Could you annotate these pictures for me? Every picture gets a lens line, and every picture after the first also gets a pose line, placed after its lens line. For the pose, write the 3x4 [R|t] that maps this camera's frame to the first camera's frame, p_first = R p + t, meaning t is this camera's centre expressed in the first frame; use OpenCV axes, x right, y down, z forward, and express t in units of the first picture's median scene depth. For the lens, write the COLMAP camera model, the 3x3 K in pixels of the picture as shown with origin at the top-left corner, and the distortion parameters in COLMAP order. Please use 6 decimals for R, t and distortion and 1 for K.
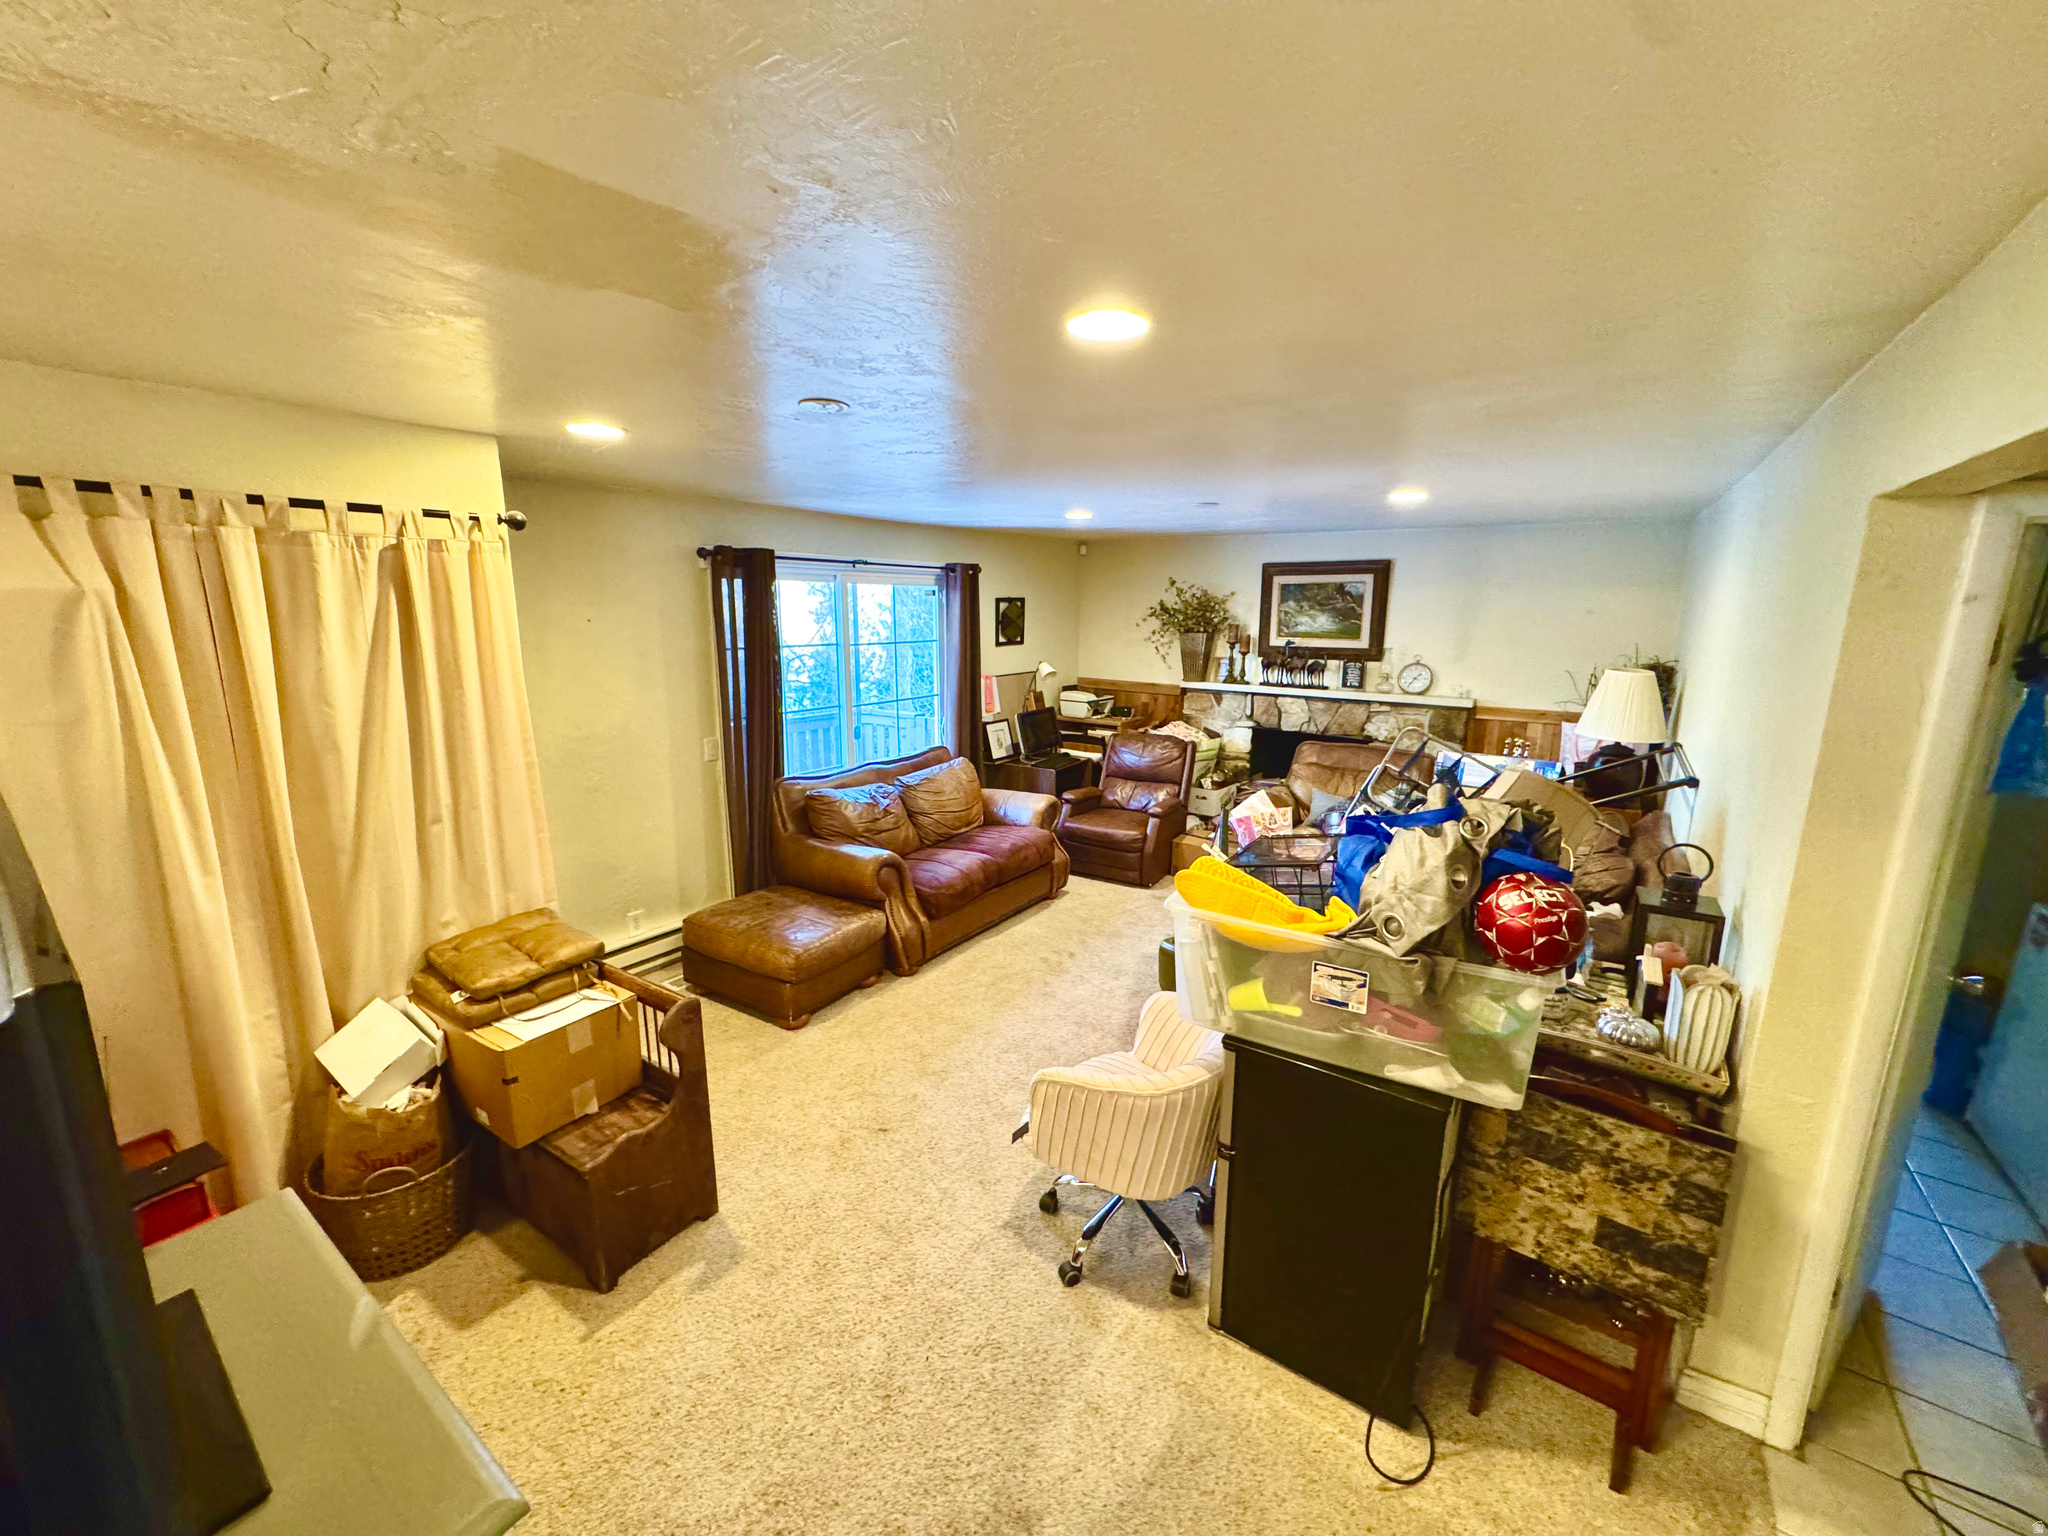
lens RADIAL K [[811.1, 0, 1017.4], [0, 811.1, 765.2], [0, 0, 1]] dist [-0.005155, 0.000668]
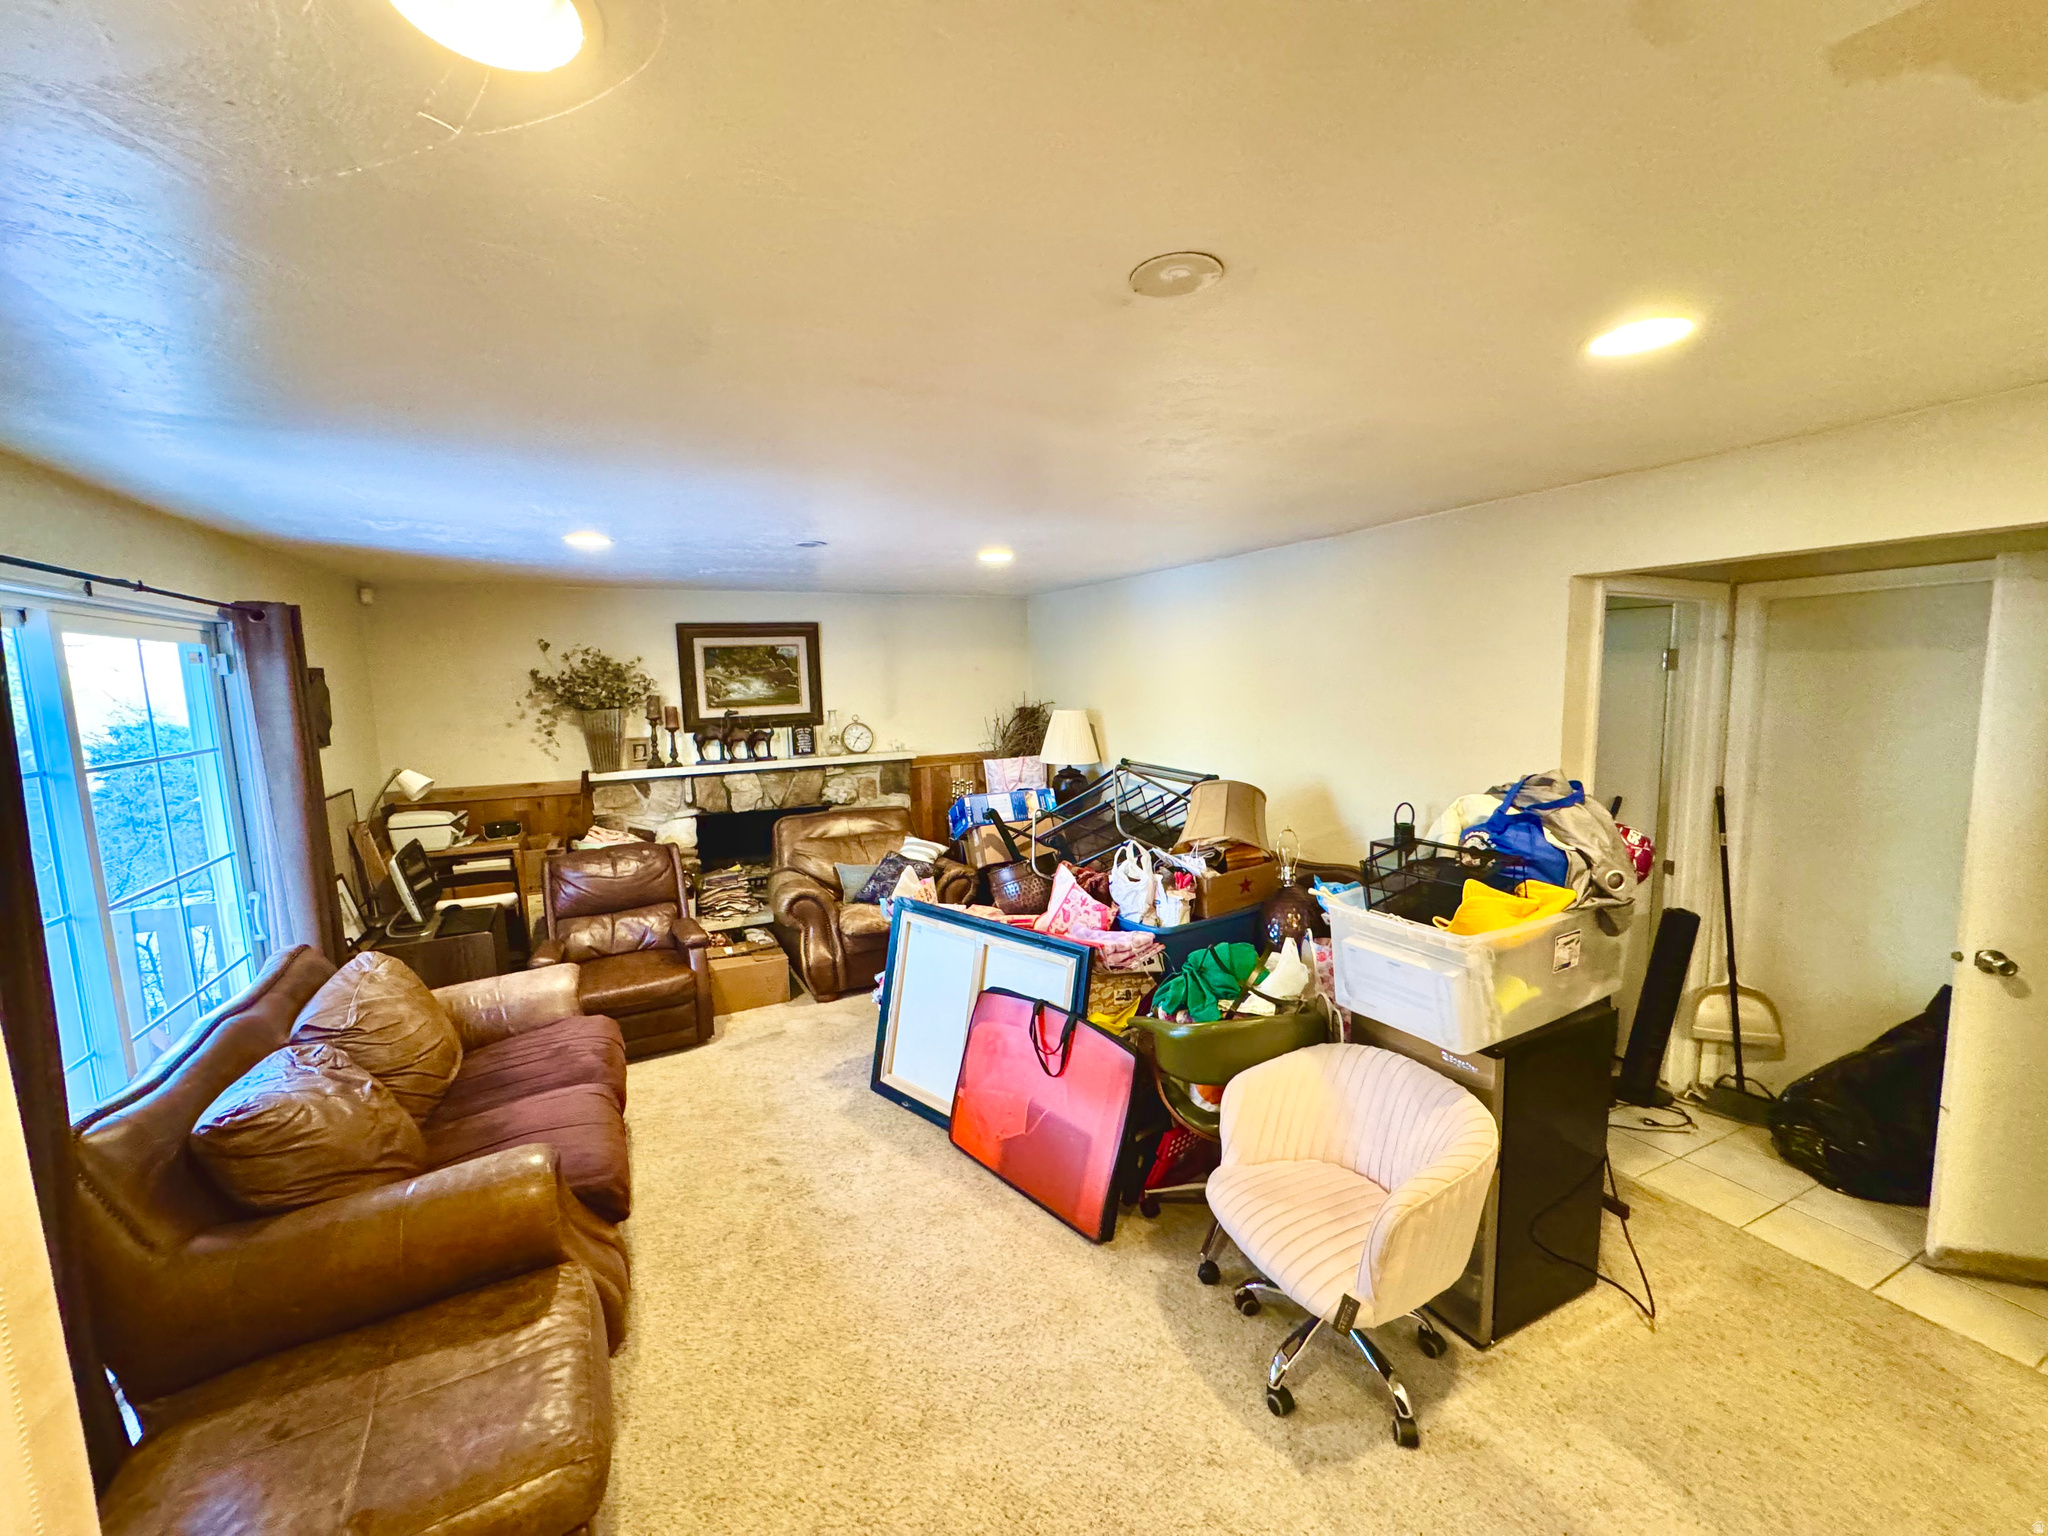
lens RADIAL K [[811.1, 0, 1017.7], [0, 811.1, 775.0], [0, 0, 1]] dist [-0.005155, 0.000668]
pose [[0.485648, -0.128493, 0.864659, -0.281997], [0.201991, 0.978864, 0.032014, -0.050337], [-0.850497, 0.159106, 0.501337, 0.305784]]
